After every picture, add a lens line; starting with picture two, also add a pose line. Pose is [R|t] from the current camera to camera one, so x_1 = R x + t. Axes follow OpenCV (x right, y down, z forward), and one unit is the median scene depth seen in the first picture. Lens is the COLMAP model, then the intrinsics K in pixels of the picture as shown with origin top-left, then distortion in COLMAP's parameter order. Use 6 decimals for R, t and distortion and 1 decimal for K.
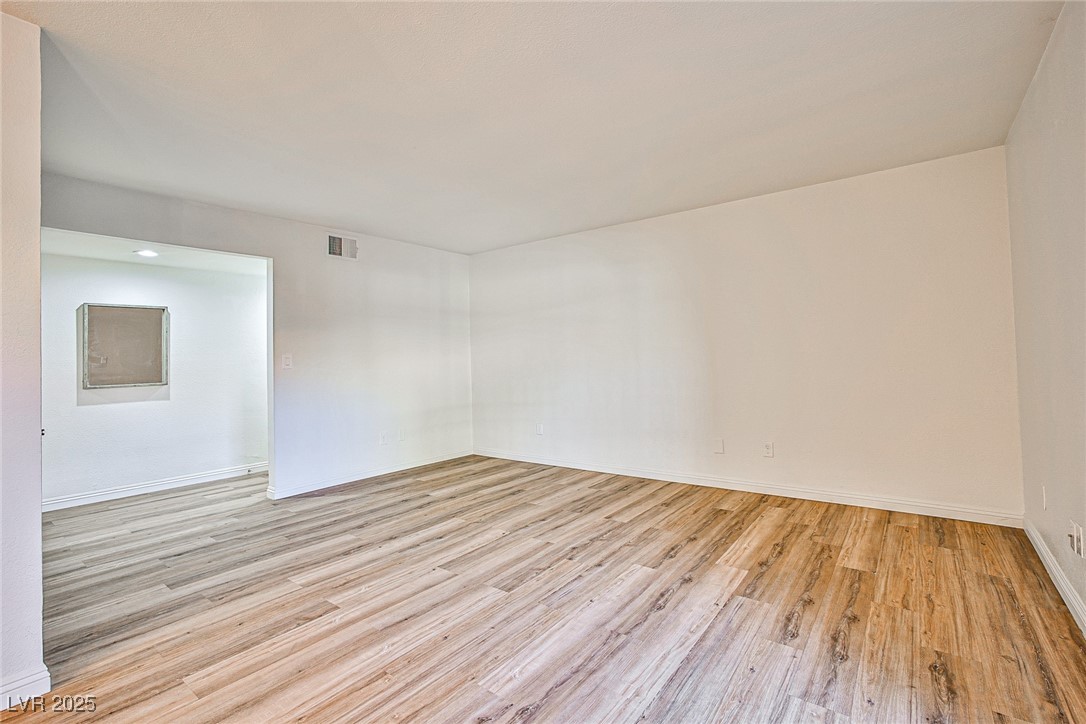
lens RADIAL K [[488.0, 0, 541.3], [0, 488.0, 344.0], [0, 0, 1]] dist [-0.039003, 0.015969]
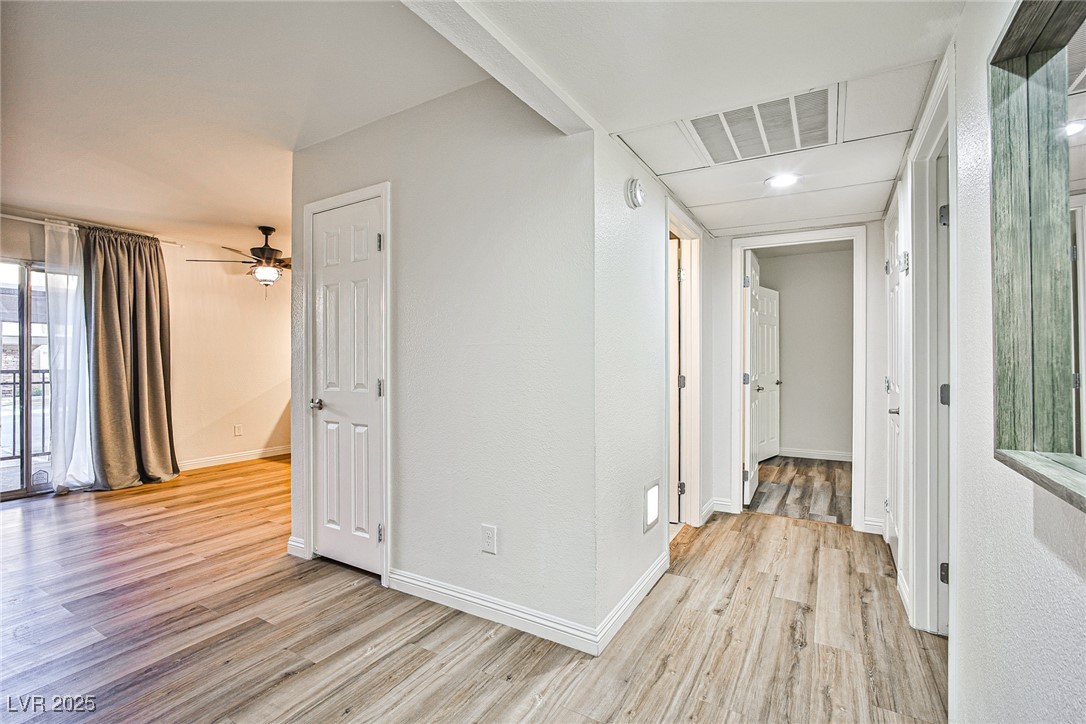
lens RADIAL K [[502.7, 0, 543.0], [0, 502.7, 362.0], [0, 0, 1]] dist [-0.002295, 0.000469]
pose [[-0.993649, 0.026685, -0.109313, -1.000375], [0.028958, 0.999395, -0.019251, 0.066271], [0.108734, -0.022294, -0.993821, 1.642317]]
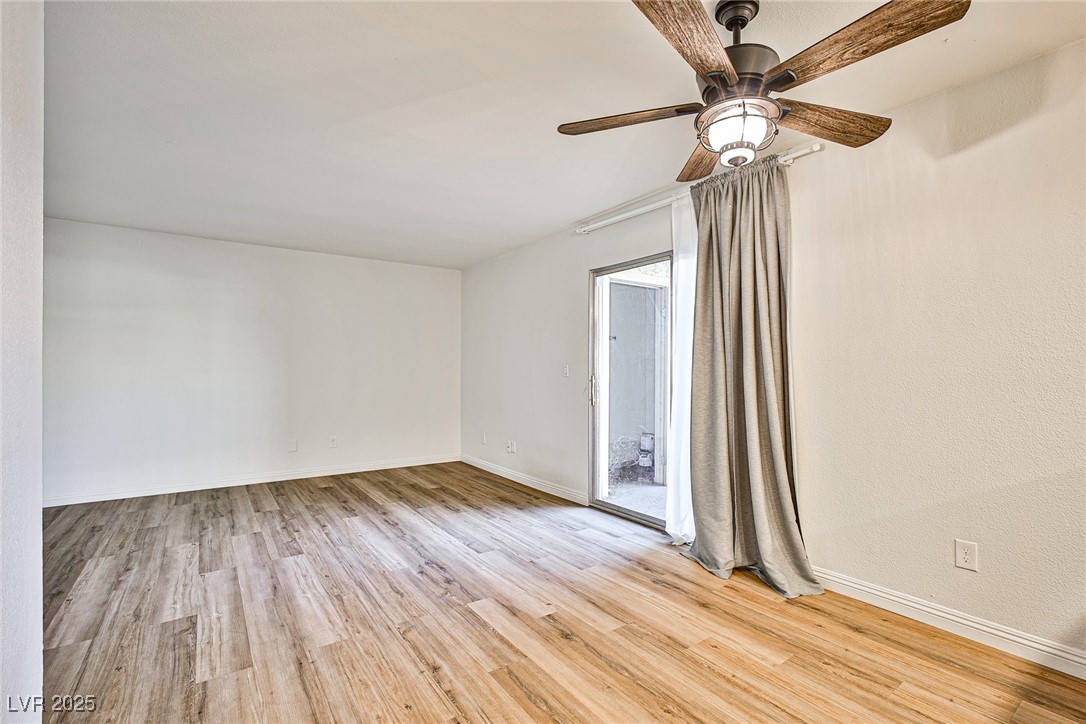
lens RADIAL K [[498.1, 0, 551.8], [0, 498.1, 357.6], [0, 0, 1]] dist [-0.030634, 0.016406]
pose [[0.294597, 0.053948, 0.954098, -0.905950], [-0.034890, 0.998347, -0.045677, 0.029820], [-0.954984, -0.019832, 0.295992, 0.006556]]
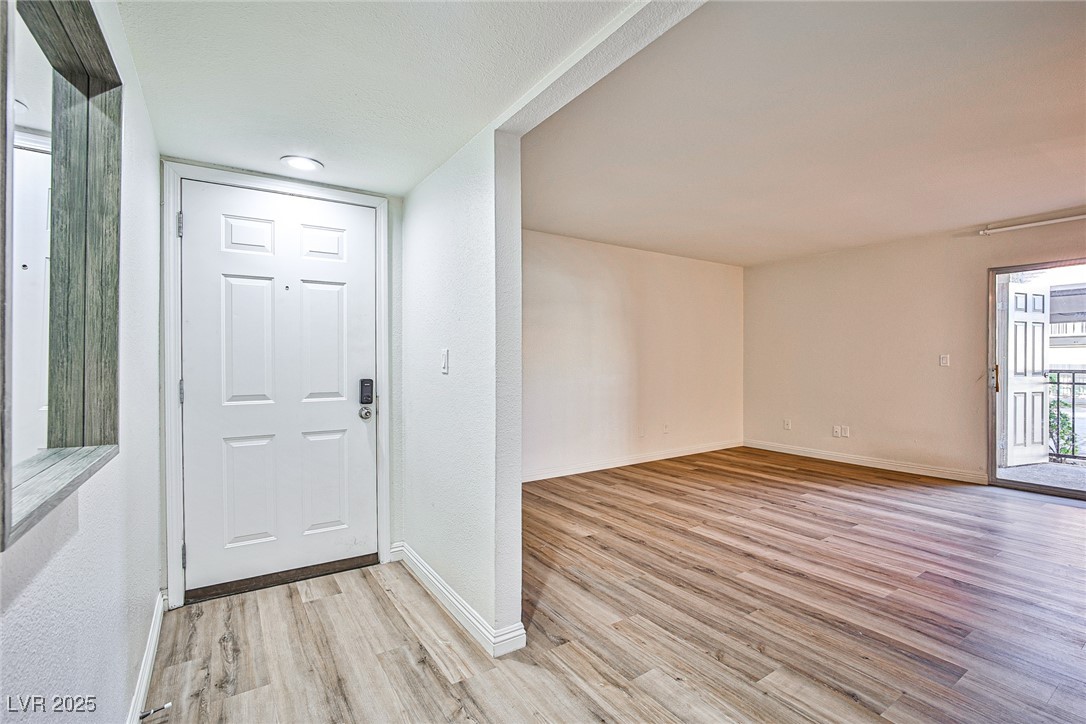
lens RADIAL K [[488.0, 0, 541.3], [0, 488.0, 344.0], [0, 0, 1]] dist [-0.039003, 0.015969]
pose [[0.324917, 0.058090, 0.943957, -1.414412], [-0.034146, 0.998182, -0.049674, 0.061332], [-0.945126, -0.016093, 0.326310, 1.149772]]
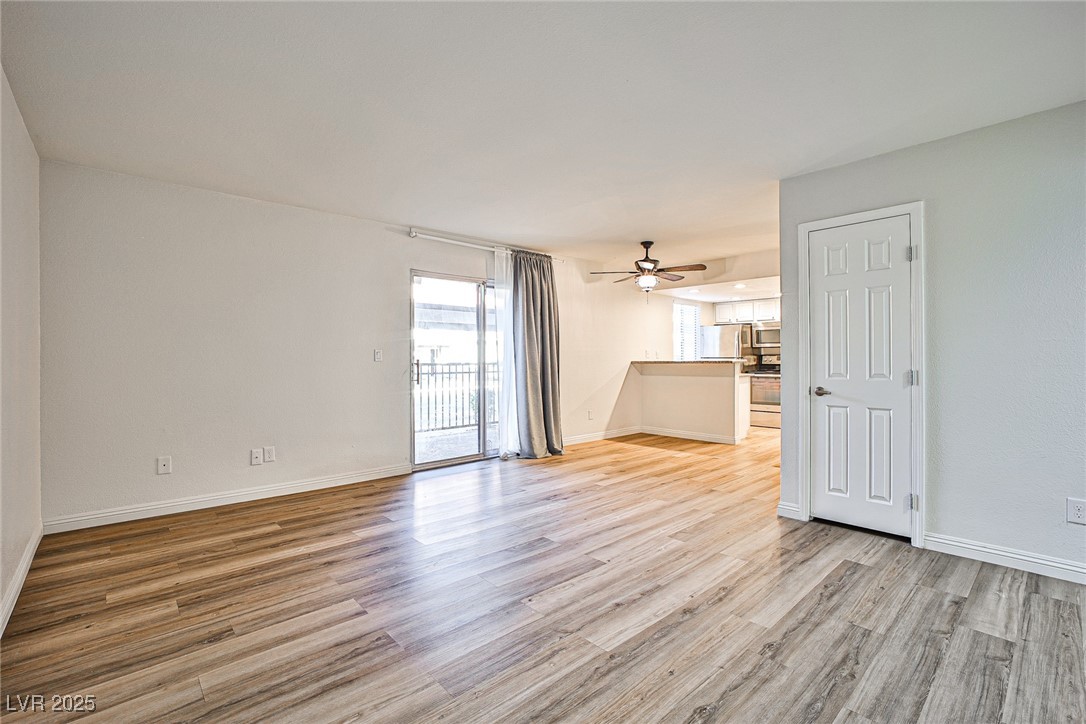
lens RADIAL K [[498.1, 0, 551.8], [0, 498.1, 357.6], [0, 0, 1]] dist [-0.030634, 0.016406]
pose [[-0.986770, 0.026508, 0.159946, -0.252569], [0.022432, 0.999377, -0.027235, 0.056356], [-0.160568, -0.023287, -0.986750, 1.848620]]
